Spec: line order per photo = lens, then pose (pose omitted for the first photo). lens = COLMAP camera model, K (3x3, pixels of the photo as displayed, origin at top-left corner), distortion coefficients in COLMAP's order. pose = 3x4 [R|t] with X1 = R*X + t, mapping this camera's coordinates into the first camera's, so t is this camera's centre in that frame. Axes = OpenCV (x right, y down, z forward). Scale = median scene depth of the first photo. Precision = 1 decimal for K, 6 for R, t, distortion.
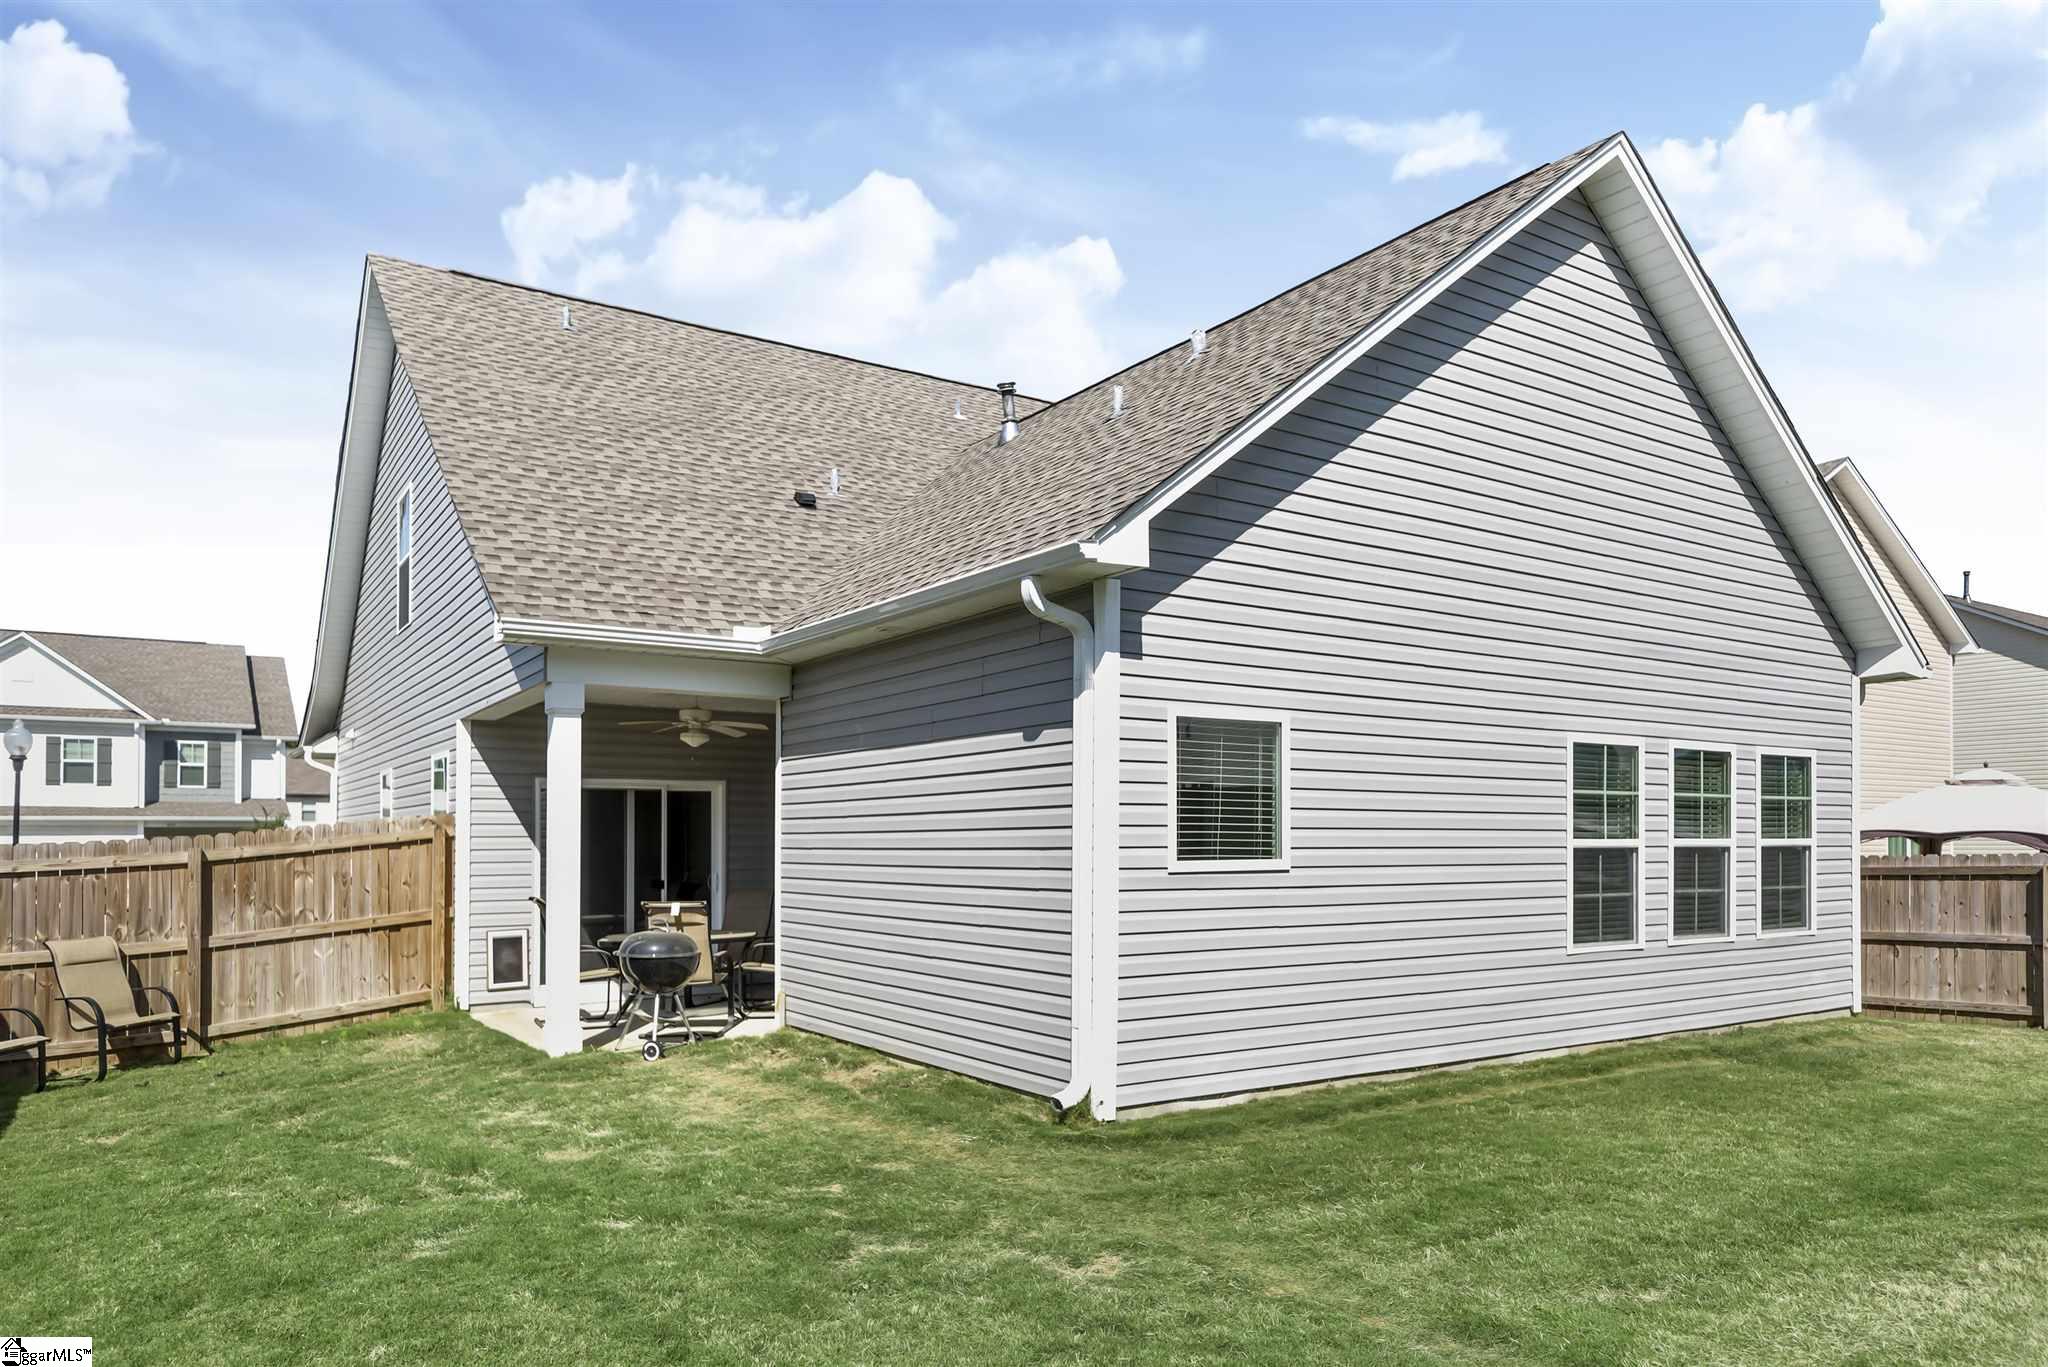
lens RADIAL K [[1320.5, 0, 1009.8], [0, 1320.5, 834.5], [0, 0, 1]] dist [0.015946, -0.002711]
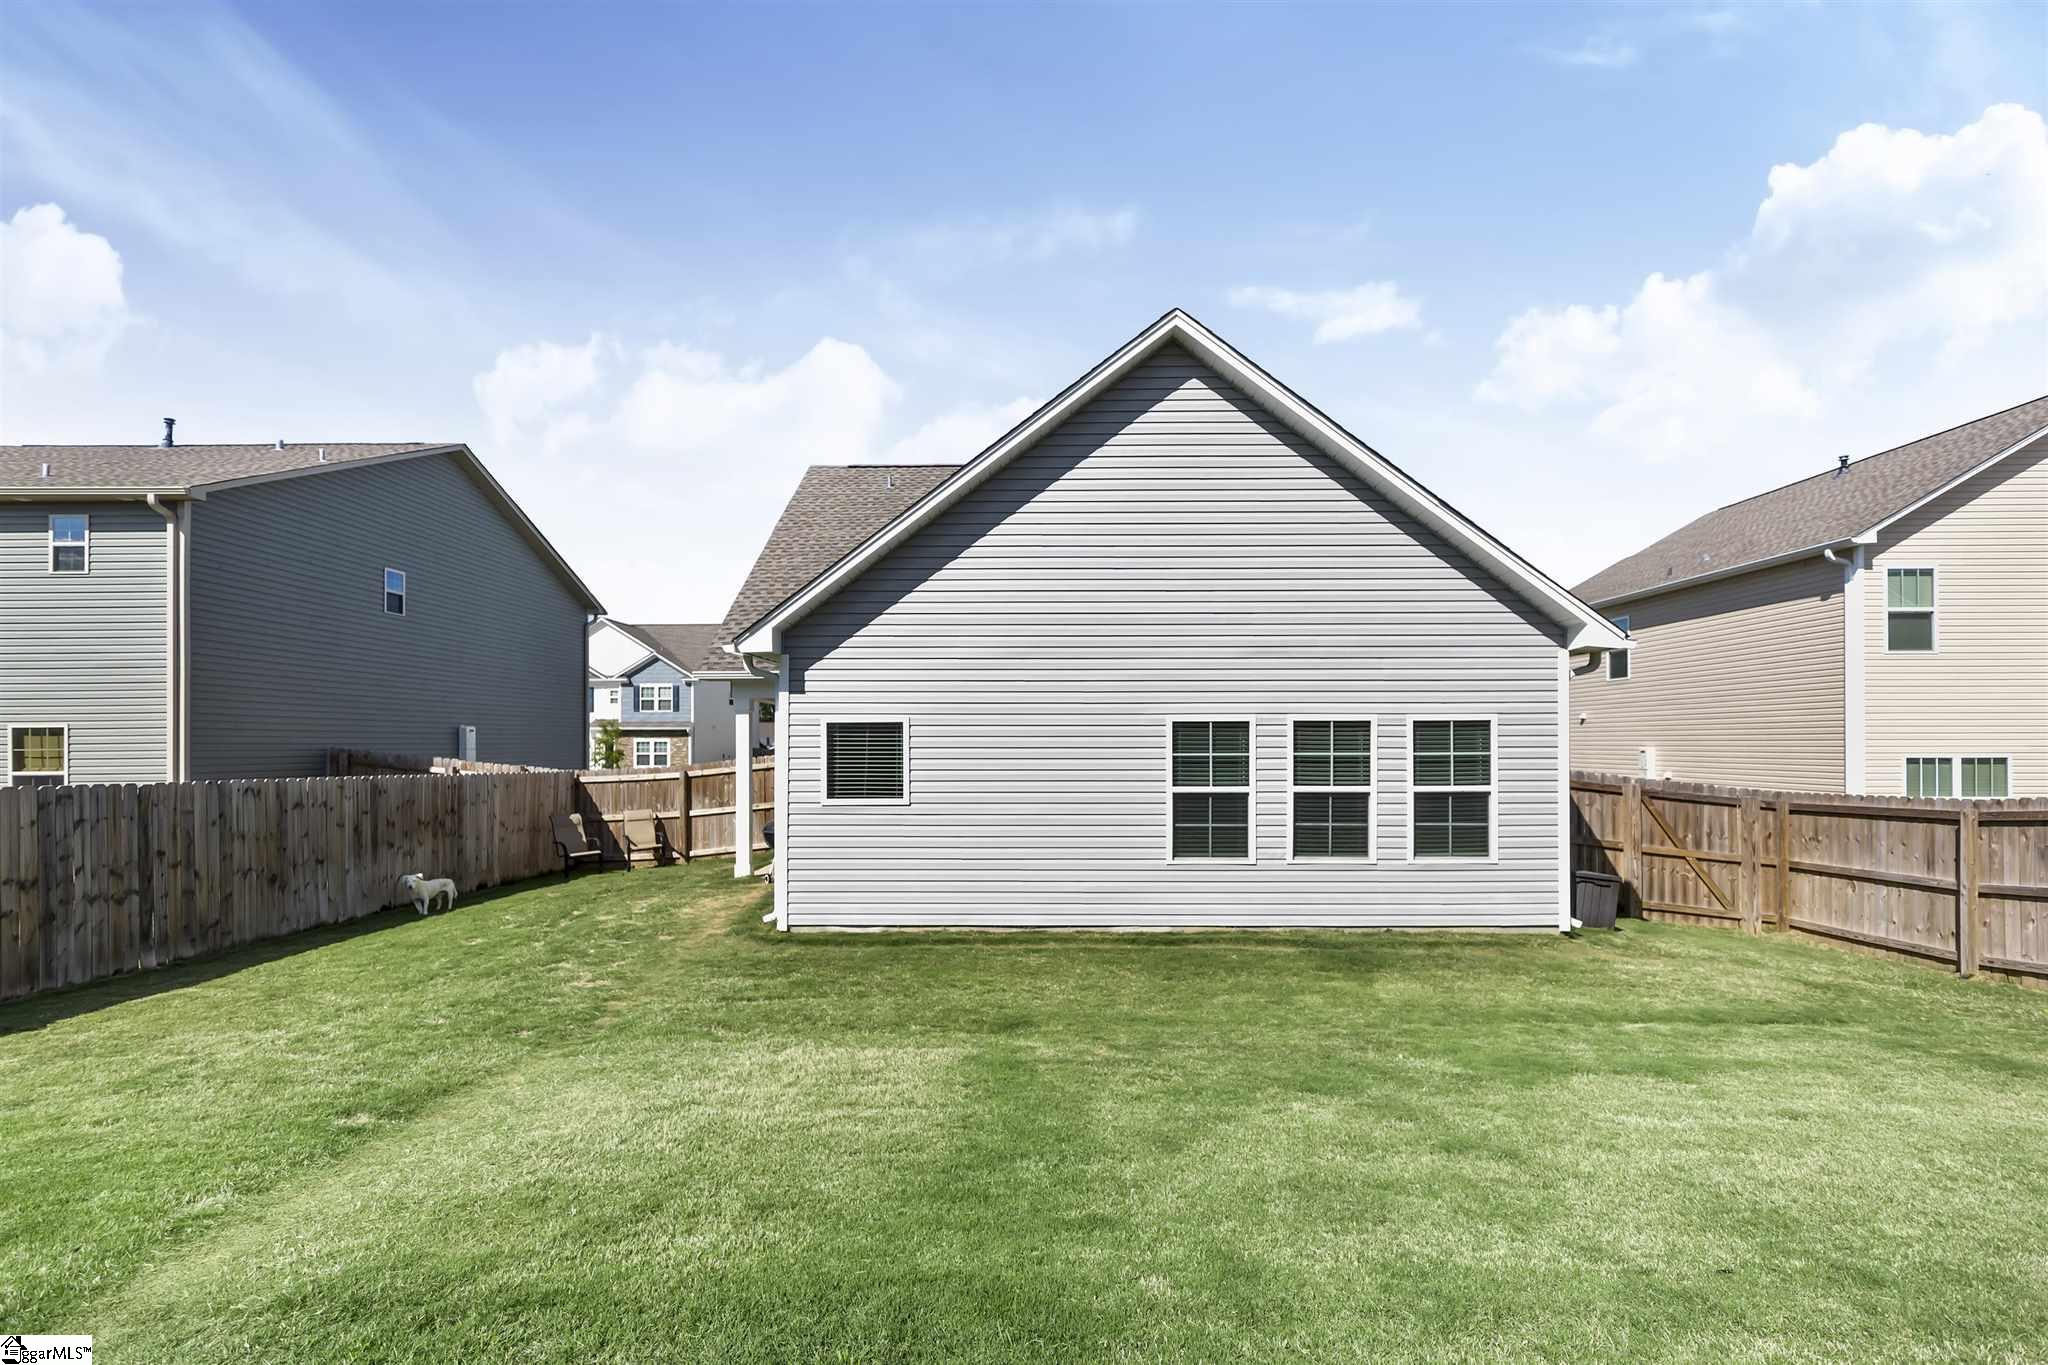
lens RADIAL K [[931.9, 0, 1032.5], [0, 931.9, 743.7], [0, 0, 1]] dist [0.006751, -0.000934]
pose [[0.828778, 0.000664, -0.559578, 0.818200], [0.005190, 0.999947, 0.008873, -0.050903], [0.559554, -0.010258, 0.828730, 0.044383]]
